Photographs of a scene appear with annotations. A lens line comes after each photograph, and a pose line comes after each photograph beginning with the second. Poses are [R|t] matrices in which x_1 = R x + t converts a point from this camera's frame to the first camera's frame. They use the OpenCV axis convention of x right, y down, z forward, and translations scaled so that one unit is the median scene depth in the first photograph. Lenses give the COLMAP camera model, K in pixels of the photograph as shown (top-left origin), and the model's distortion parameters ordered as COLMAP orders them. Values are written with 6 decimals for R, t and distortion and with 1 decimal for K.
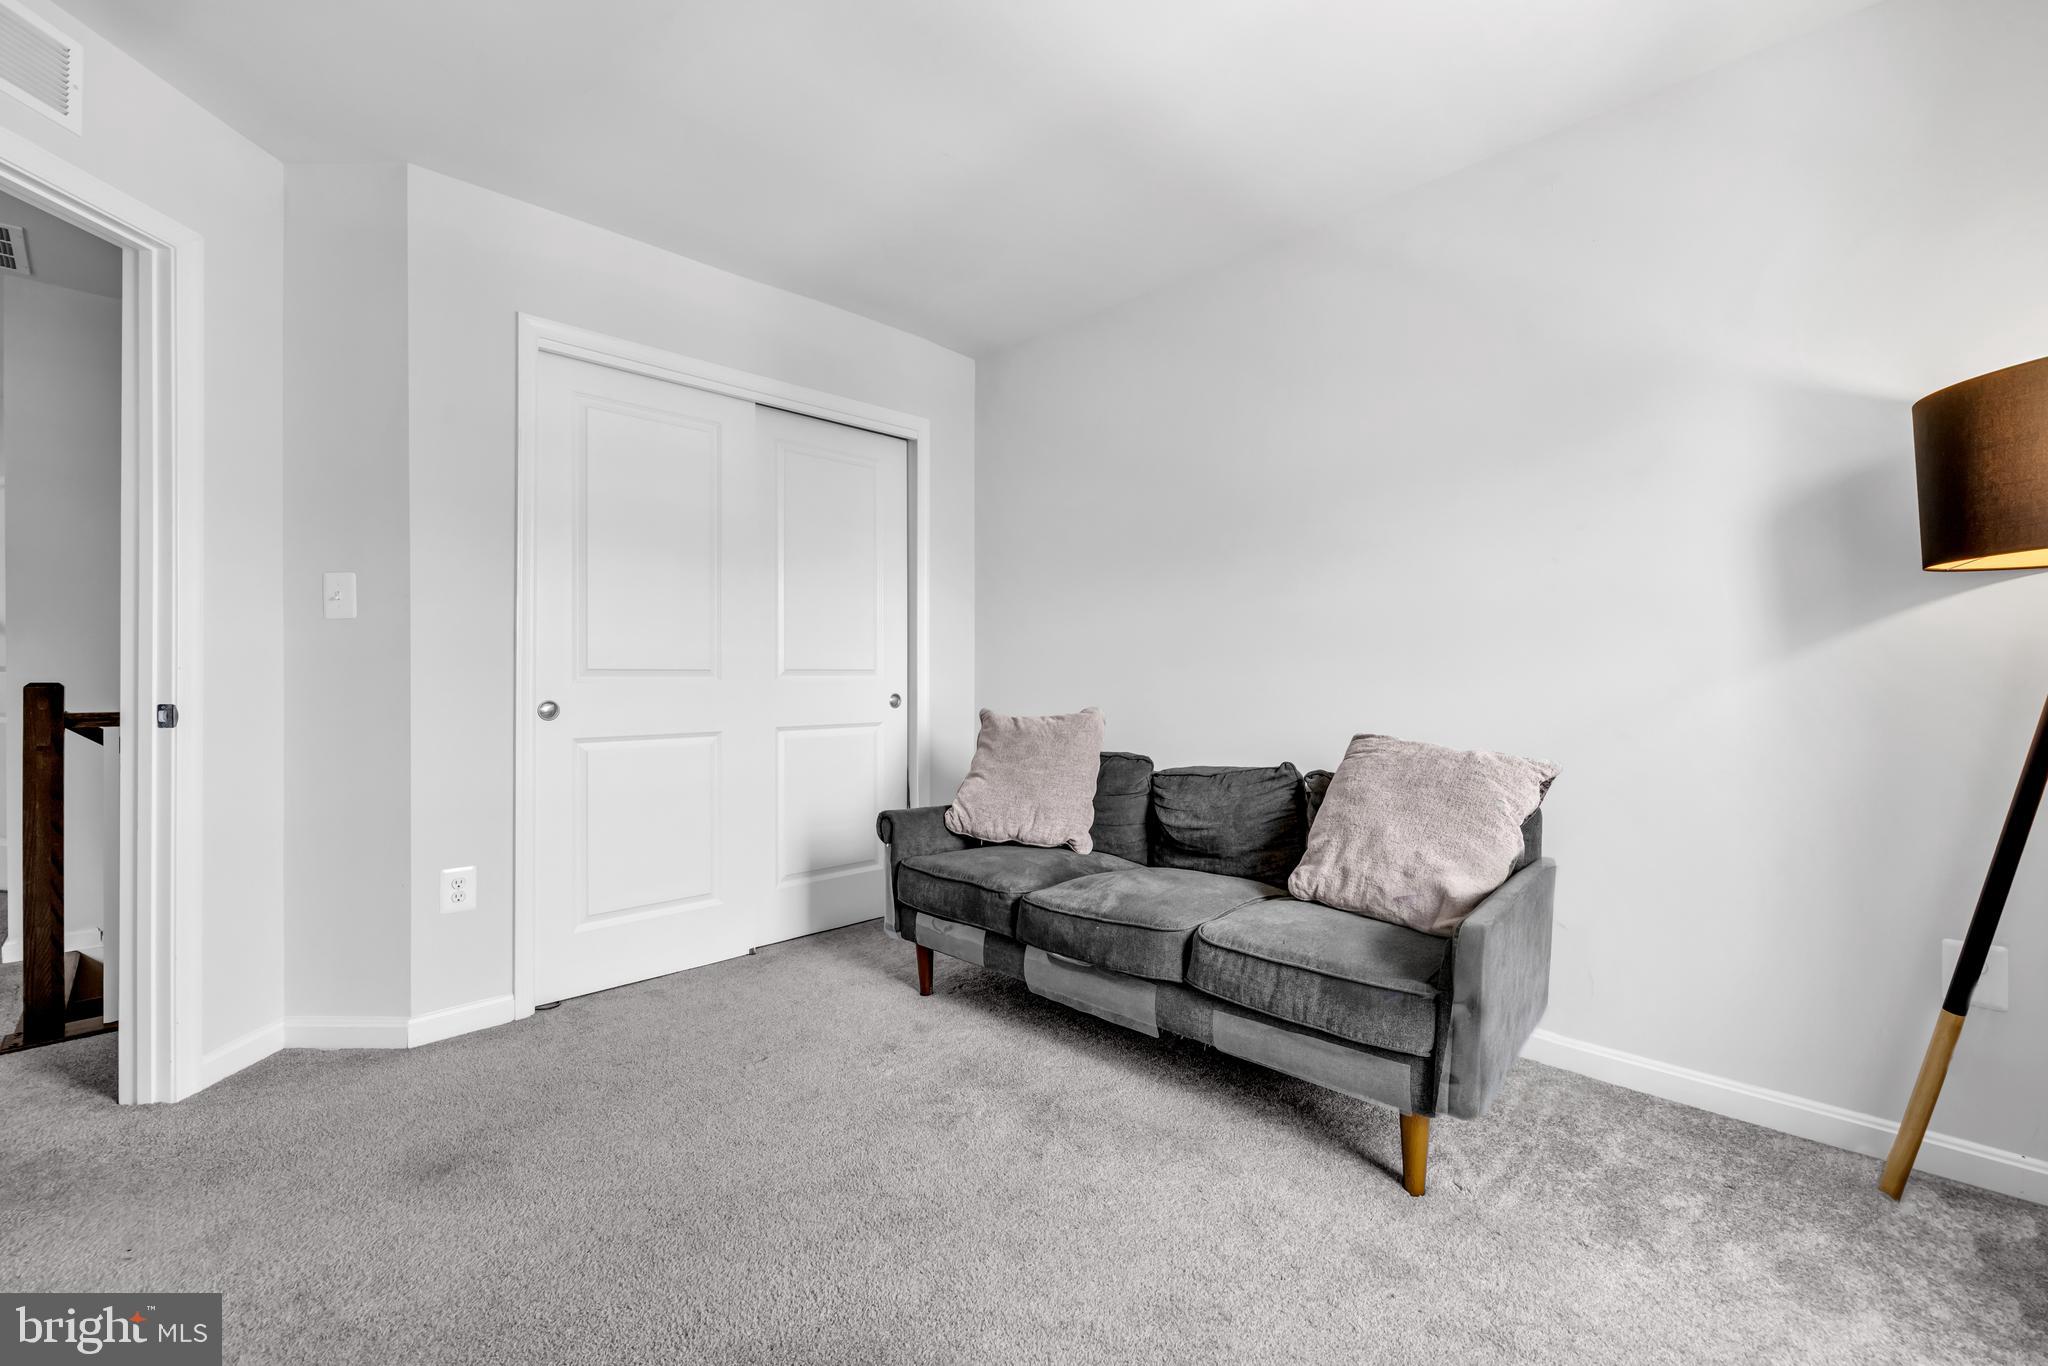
lens RADIAL K [[864.0, 0, 989.2], [0, 864.0, 676.6], [0, 0, 1]] dist [-0.001285, -0.000126]
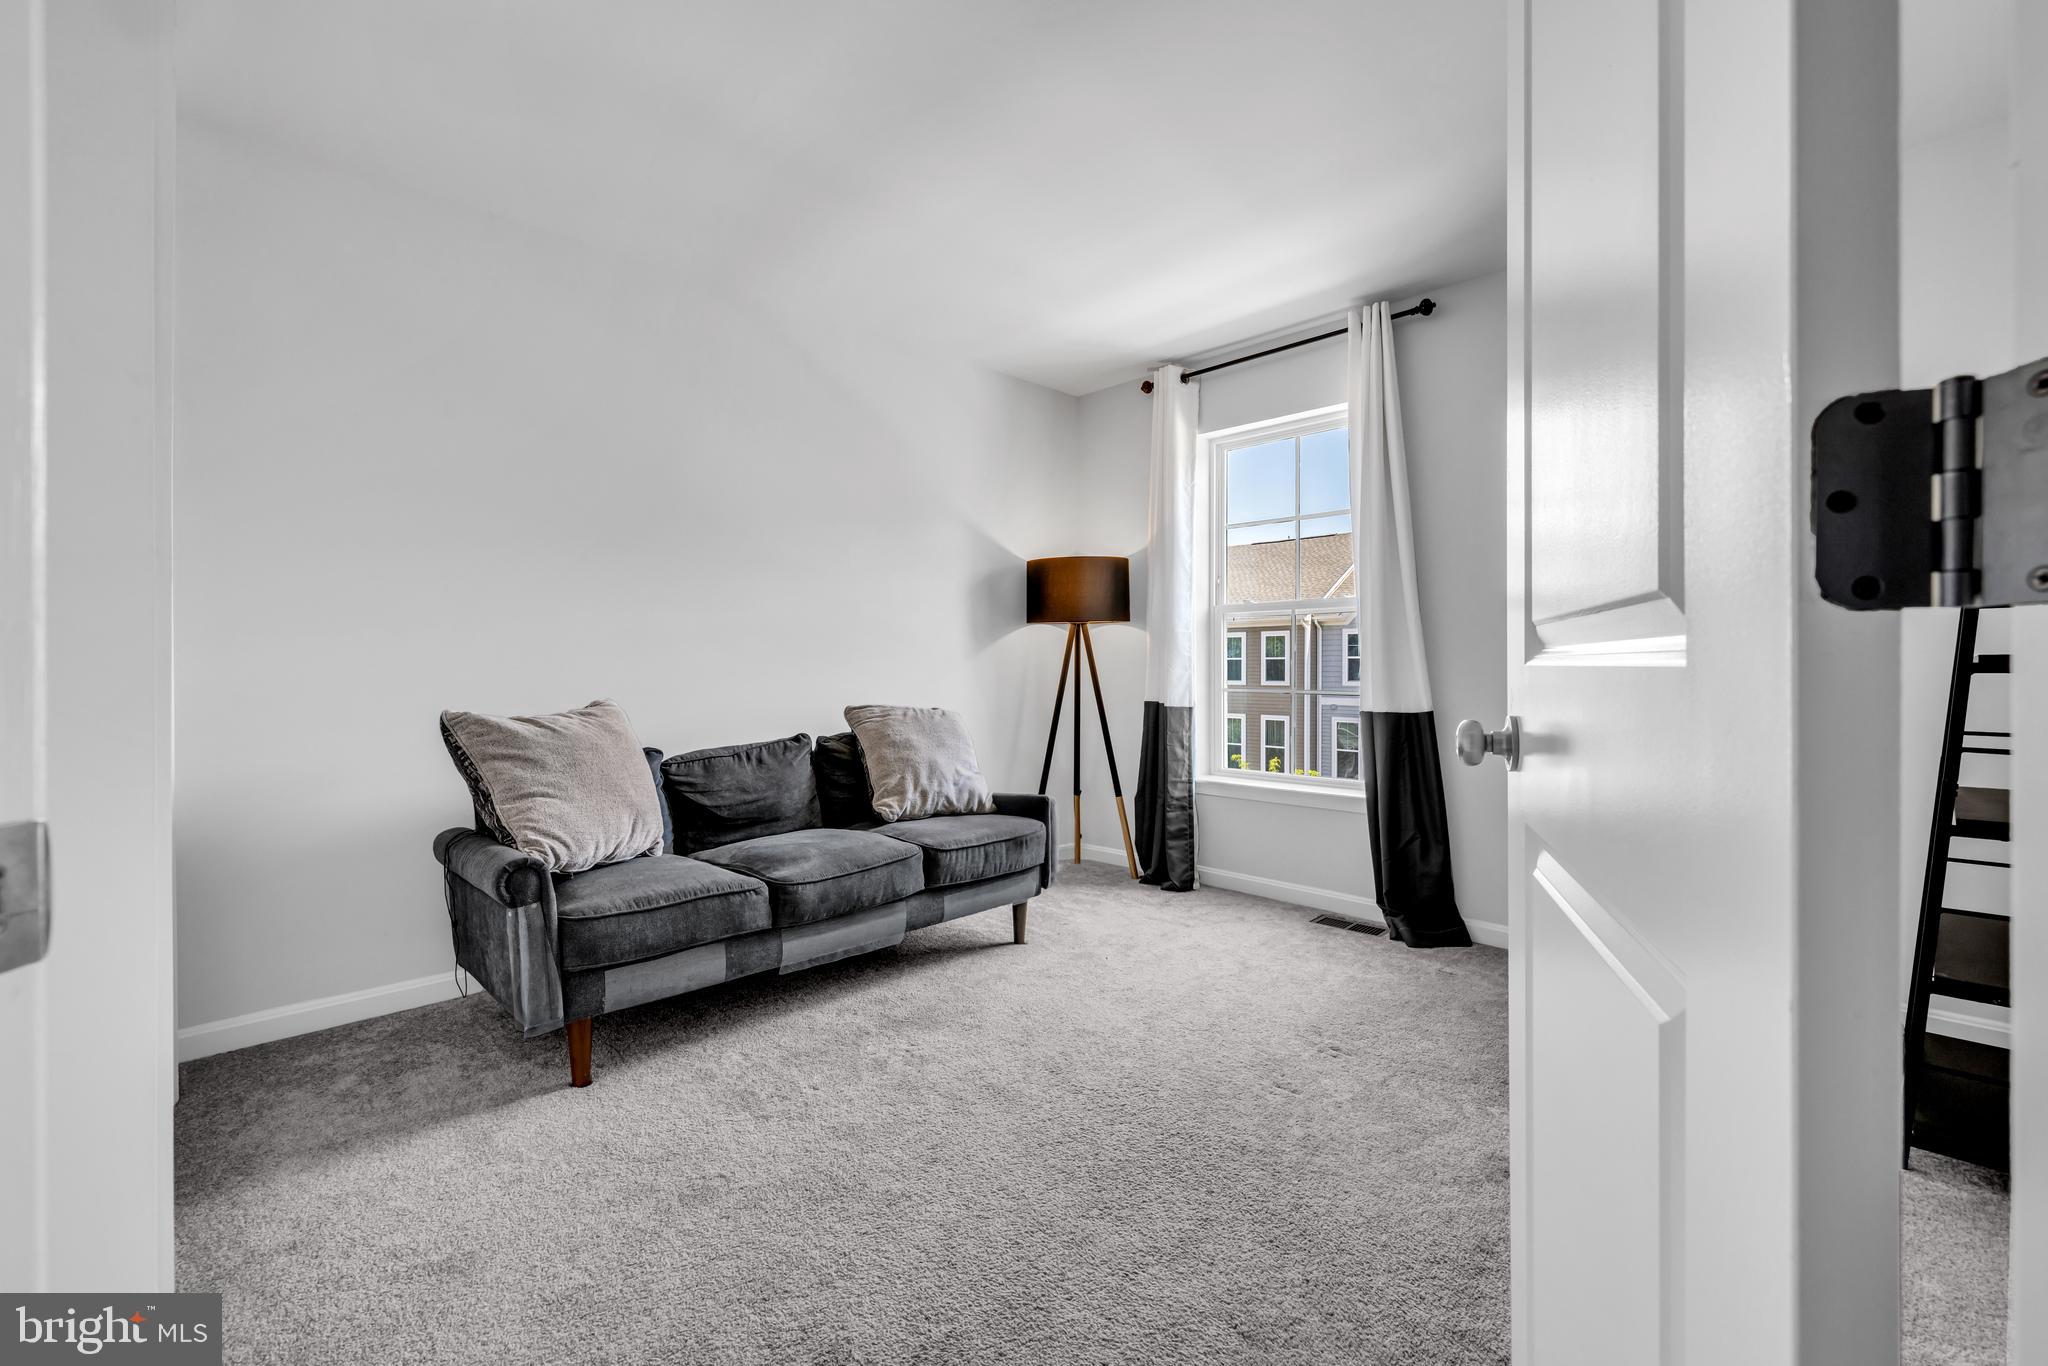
lens RADIAL K [[888.2, 0, 1024.0], [0, 888.2, 683.0], [0, 0, 1]] dist [0.000491, 0.000131]
pose [[-0.025403, -0.011776, 0.999608, -1.061302], [0.000558, 0.999930, 0.011794, 0.011986], [-0.999677, 0.000857, -0.025395, 0.789924]]
